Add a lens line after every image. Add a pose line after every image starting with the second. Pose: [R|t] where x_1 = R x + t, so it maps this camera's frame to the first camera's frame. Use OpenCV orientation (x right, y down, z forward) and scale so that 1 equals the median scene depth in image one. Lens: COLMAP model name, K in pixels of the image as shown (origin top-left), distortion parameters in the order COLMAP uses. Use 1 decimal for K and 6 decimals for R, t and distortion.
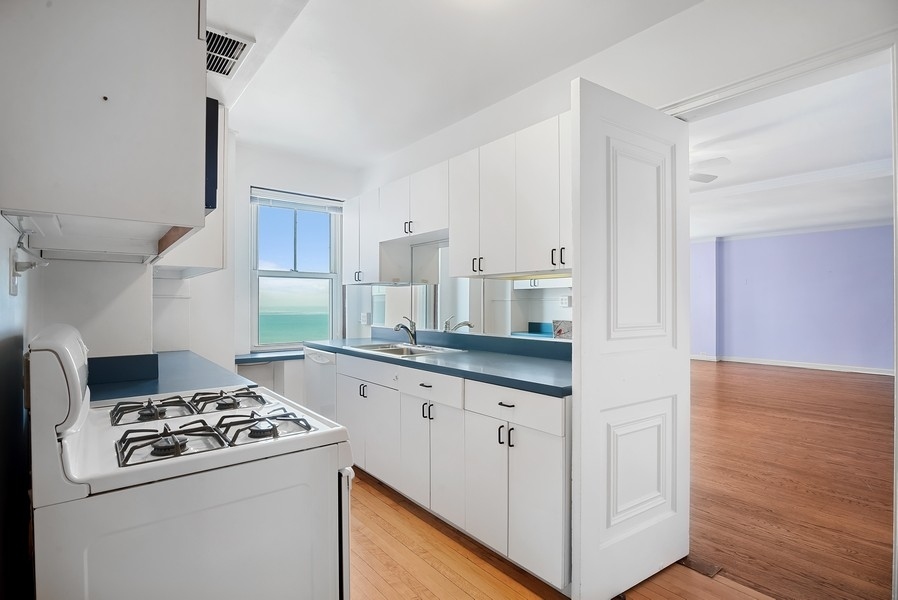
lens RADIAL K [[449.1, 0, 455.0], [0, 449.1, 303.1], [0, 0, 1]] dist [-0.006289, 0.000029]
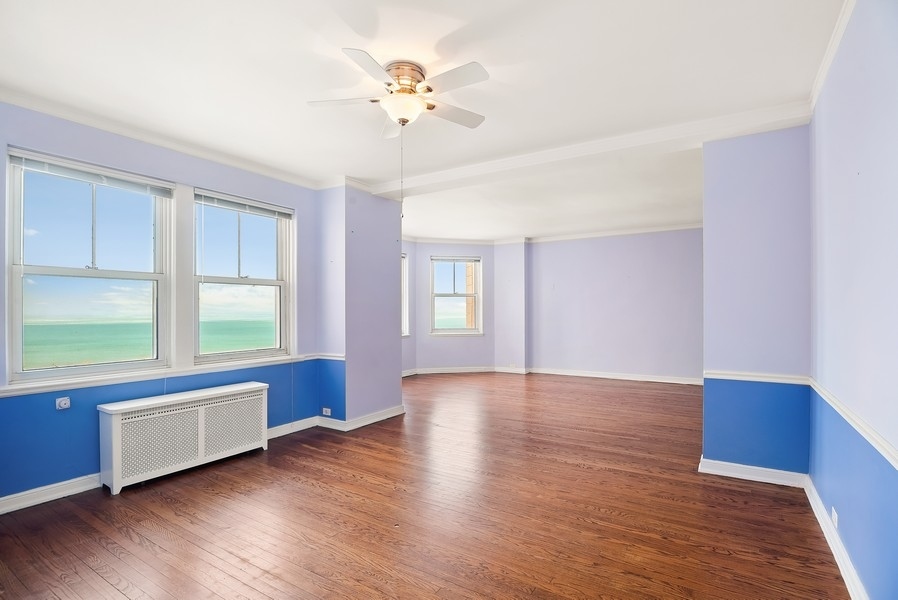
lens RADIAL K [[450.1, 0, 446.4], [0, 450.1, 309.5], [0, 0, 1]] dist [-0.004644, -0.000770]
pose [[0.951718, -0.000135, 0.306973, 0.151163], [0.000216, 1.000000, -0.000230, -0.001472], [-0.306973, 0.000285, 0.951718, 0.179341]]
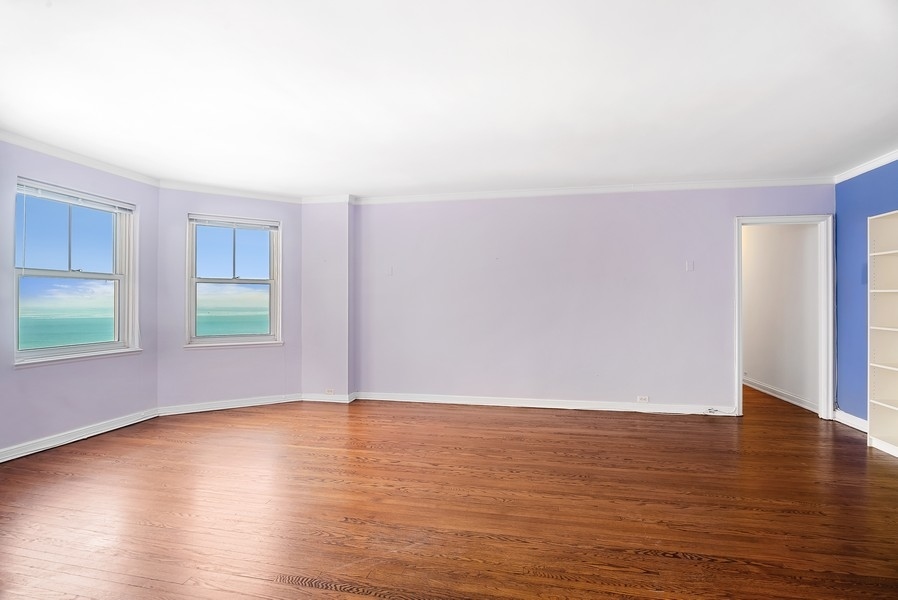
lens RADIAL K [[450.1, 0, 448.9], [0, 450.1, 297.8], [0, 0, 1]] dist [-0.004644, -0.000770]
pose [[0.778147, 0.009657, 0.628008, 0.313250], [-0.001981, 0.999915, -0.012920, -0.003339], [-0.628079, 0.008810, 0.778100, 0.453865]]
